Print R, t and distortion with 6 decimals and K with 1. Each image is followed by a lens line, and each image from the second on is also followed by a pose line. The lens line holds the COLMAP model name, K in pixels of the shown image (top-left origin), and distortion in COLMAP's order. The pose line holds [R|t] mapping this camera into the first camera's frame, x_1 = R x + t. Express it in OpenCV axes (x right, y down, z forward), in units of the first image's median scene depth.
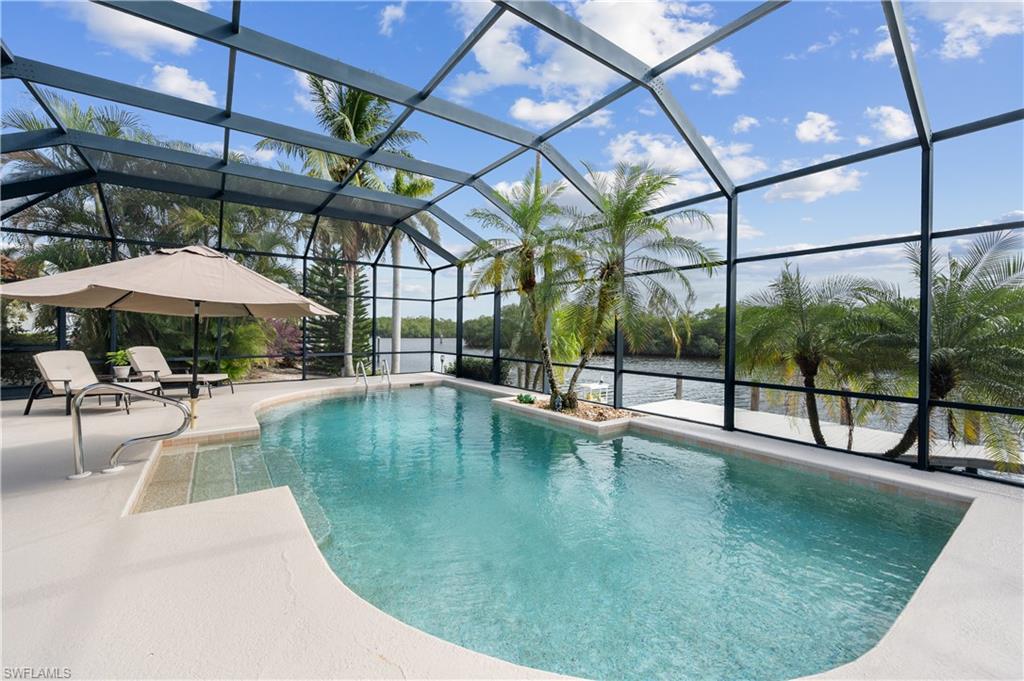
lens RADIAL K [[412.0, 0, 512.3], [0, 412.0, 336.9], [0, 0, 1]] dist [0.001725, -0.000901]
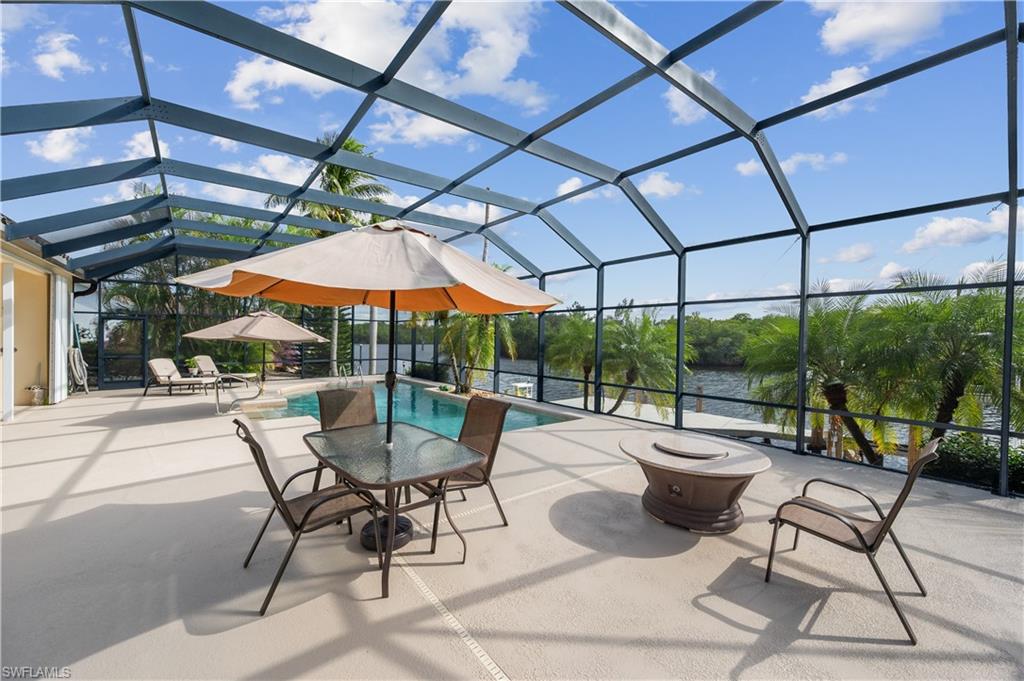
lens RADIAL K [[412.0, 0, 512.3], [0, 412.0, 336.9], [0, 0, 1]] dist [0.001725, -0.000901]
pose [[0.999395, 0.004221, 0.034517, 0.160925], [-0.003707, 0.999882, -0.014920, -0.020376], [-0.034575, 0.014783, 0.999293, -0.427017]]
